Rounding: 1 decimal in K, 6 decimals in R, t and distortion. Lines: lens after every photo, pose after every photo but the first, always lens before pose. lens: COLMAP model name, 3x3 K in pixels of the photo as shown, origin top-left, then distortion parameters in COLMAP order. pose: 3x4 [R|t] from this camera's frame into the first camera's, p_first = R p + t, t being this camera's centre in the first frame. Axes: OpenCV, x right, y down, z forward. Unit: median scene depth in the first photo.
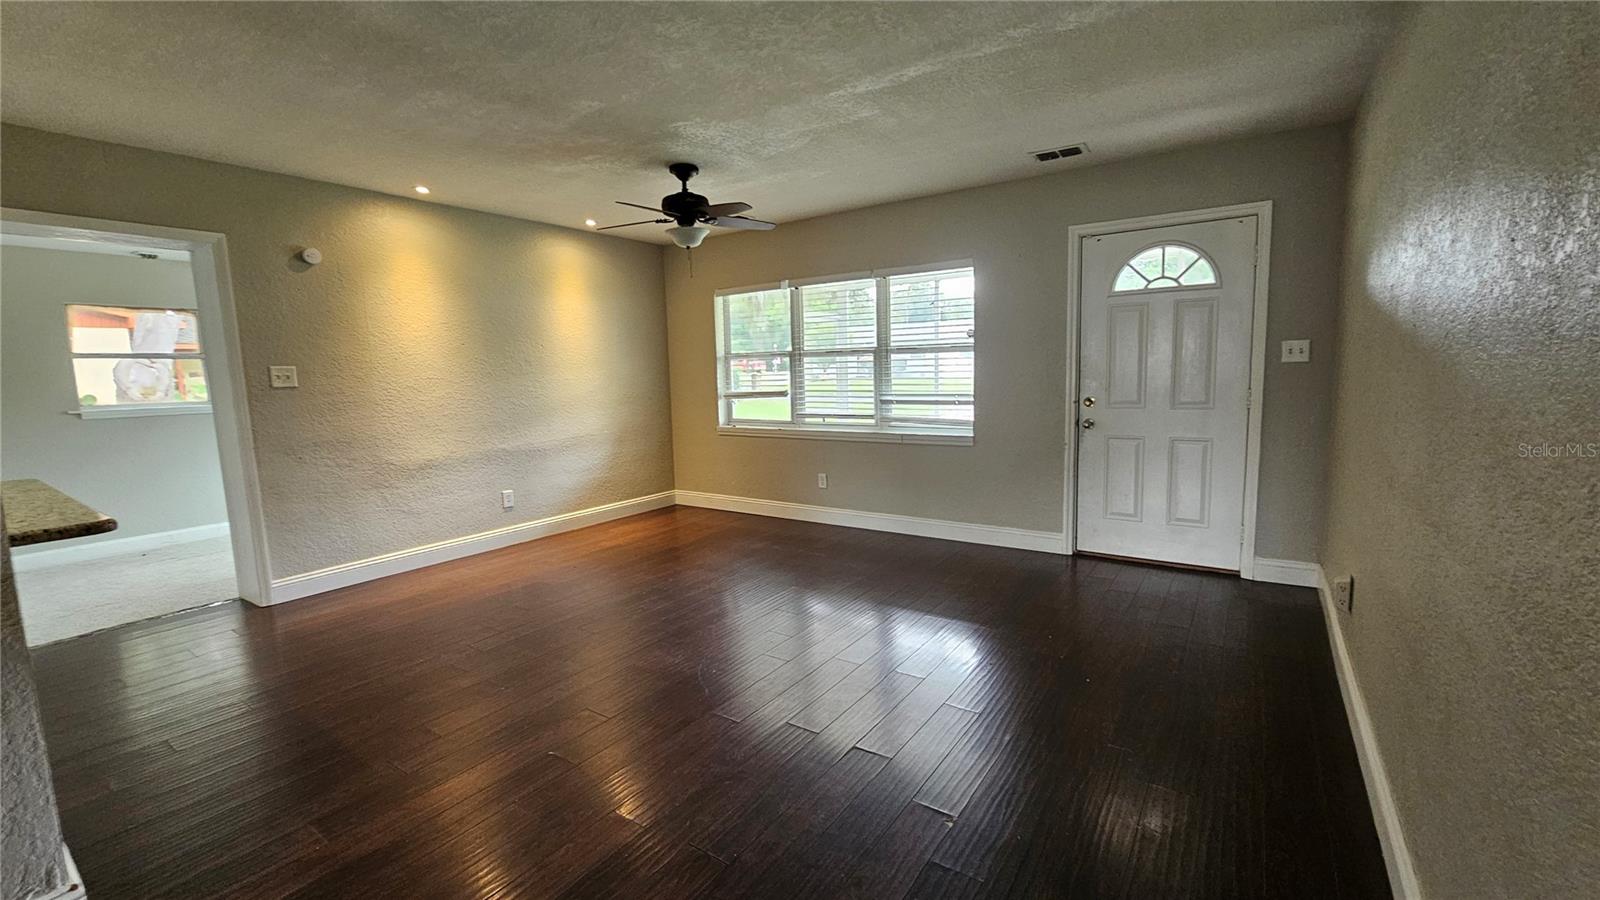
lens RADIAL K [[657.3, 0, 800.0], [0, 657.3, 450.0], [0, 0, 1]] dist [-0.009319, 0.003677]
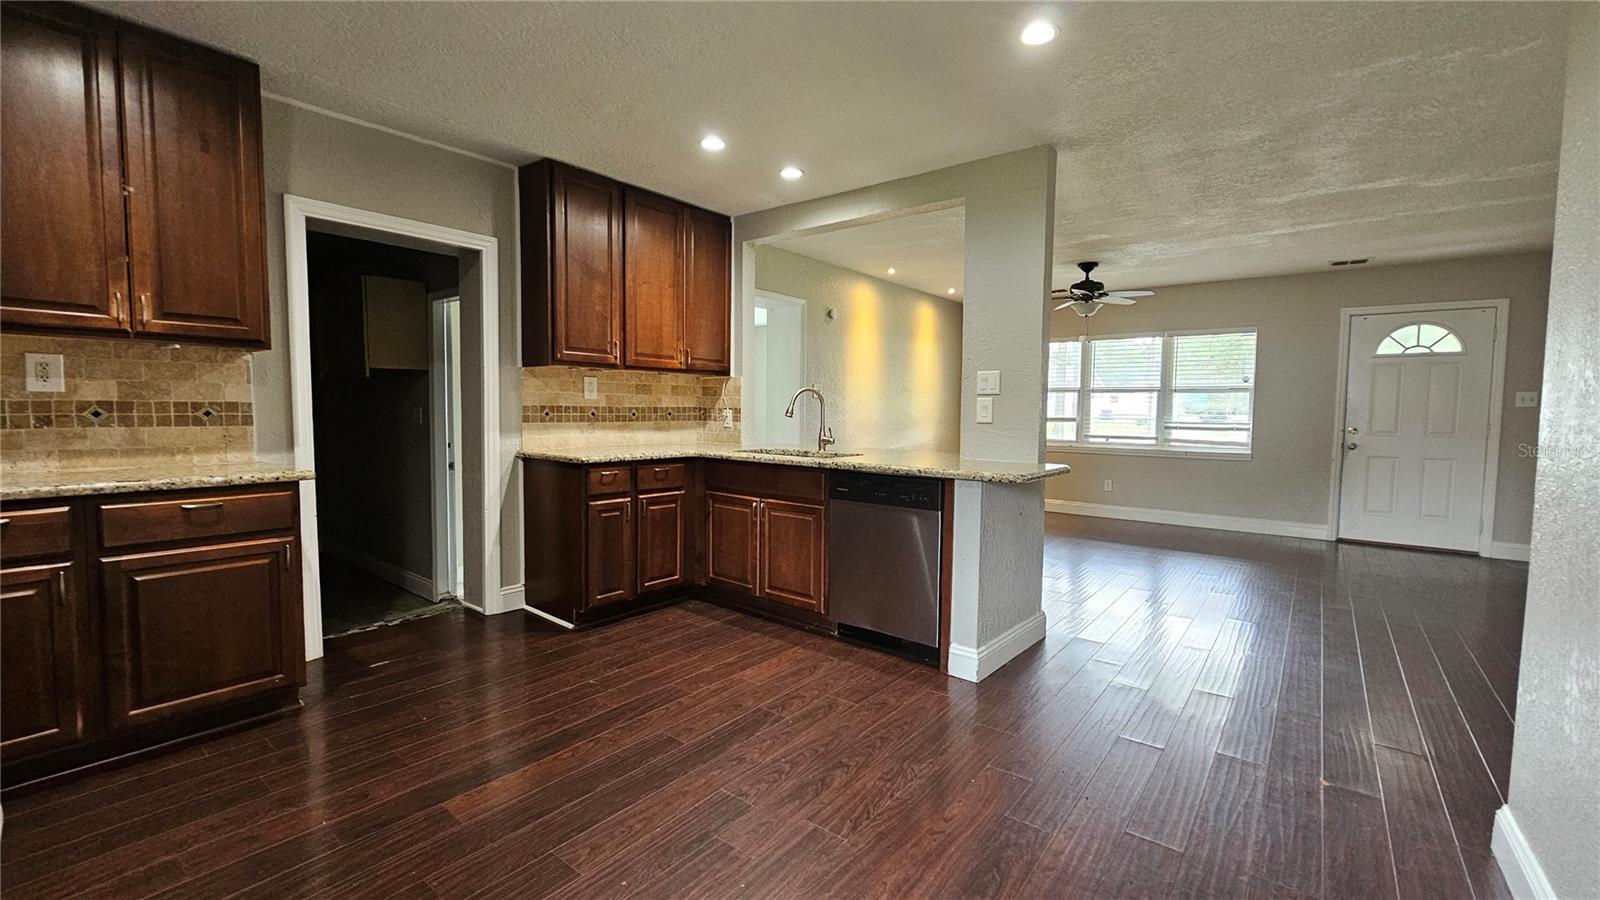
lens RADIAL K [[657.3, 0, 800.0], [0, 657.3, 450.0], [0, 0, 1]] dist [-0.009319, 0.003677]
pose [[0.996905, 0.043244, -0.065646, -0.569043], [-0.046965, 0.997313, -0.056225, 0.089859], [0.063038, 0.059135, 0.996258, -0.414033]]
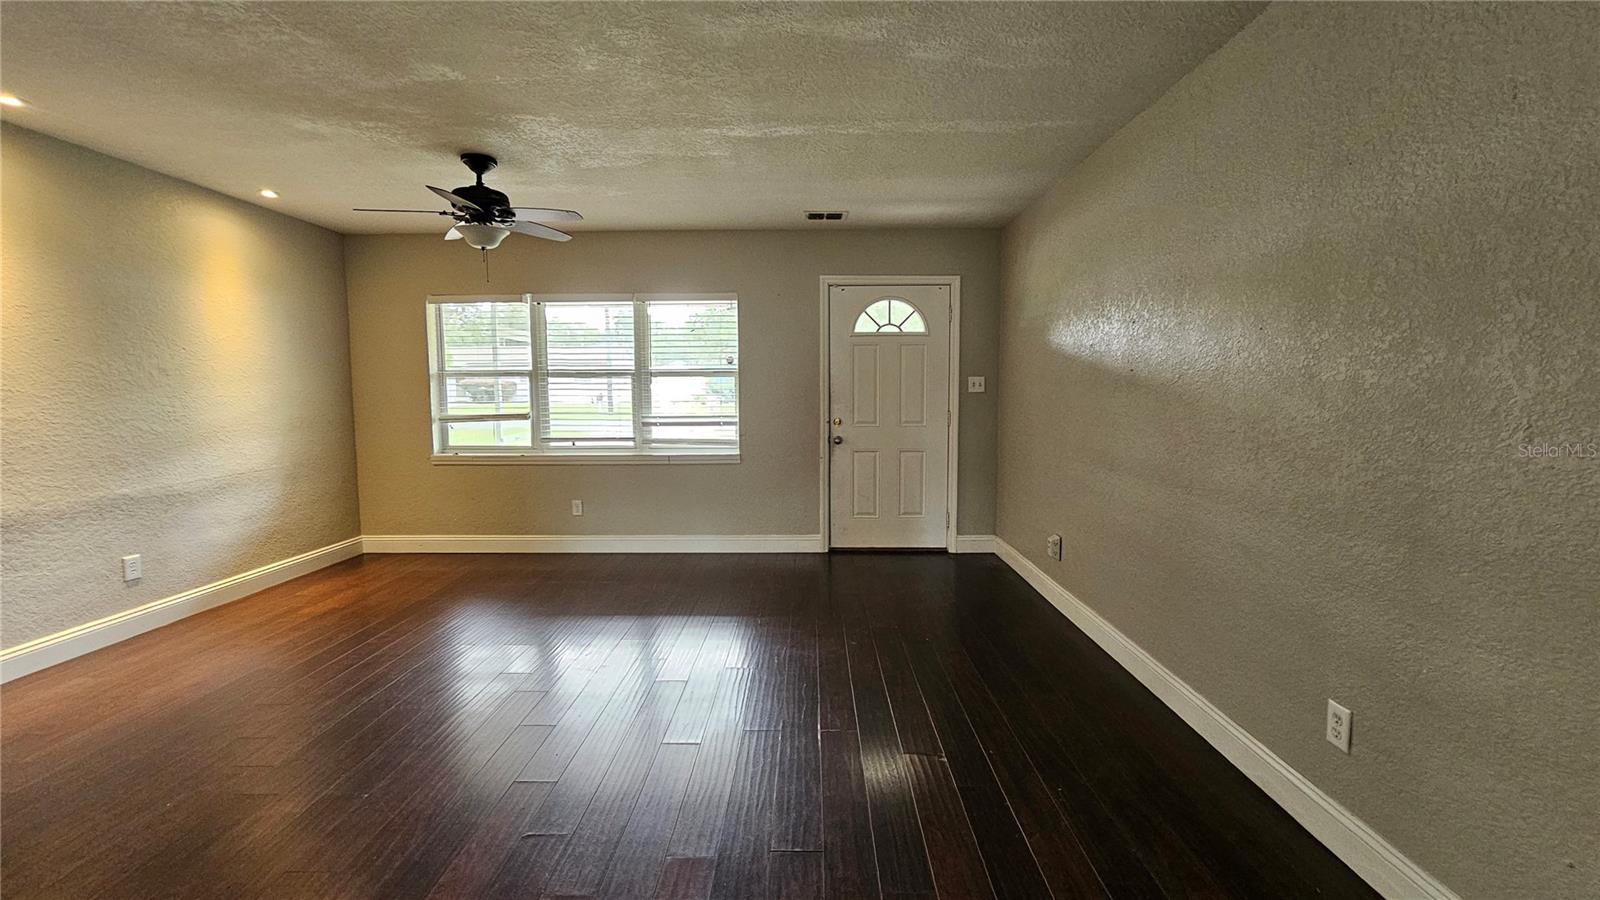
lens RADIAL K [[657.3, 0, 800.0], [0, 657.3, 450.0], [0, 0, 1]] dist [-0.009319, 0.003677]
pose [[0.829627, -0.027964, 0.557618, -0.253703], [0.050571, 0.998403, -0.025171, 0.004065], [-0.556024, 0.049082, 0.829716, 0.036823]]
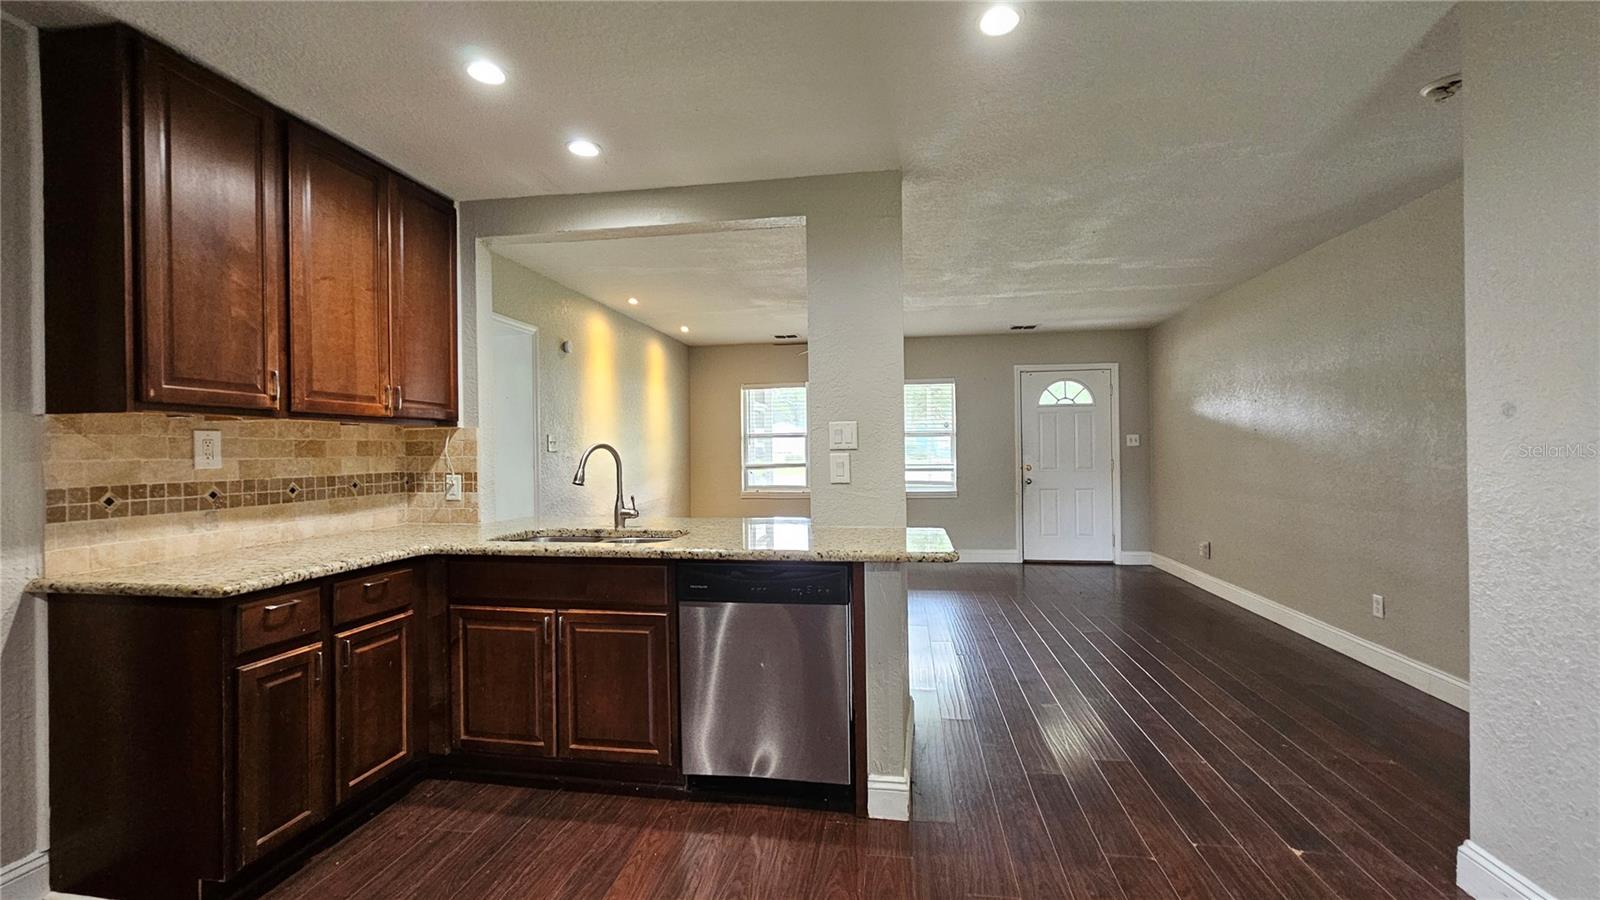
lens RADIAL K [[657.3, 0, 800.0], [0, 657.3, 450.0], [0, 0, 1]] dist [-0.009319, 0.003677]
pose [[0.899119, 0.015809, 0.437418, -0.714146], [0.041477, 0.991773, -0.121100, 0.052185], [-0.435734, 0.127026, 0.891067, -0.214242]]
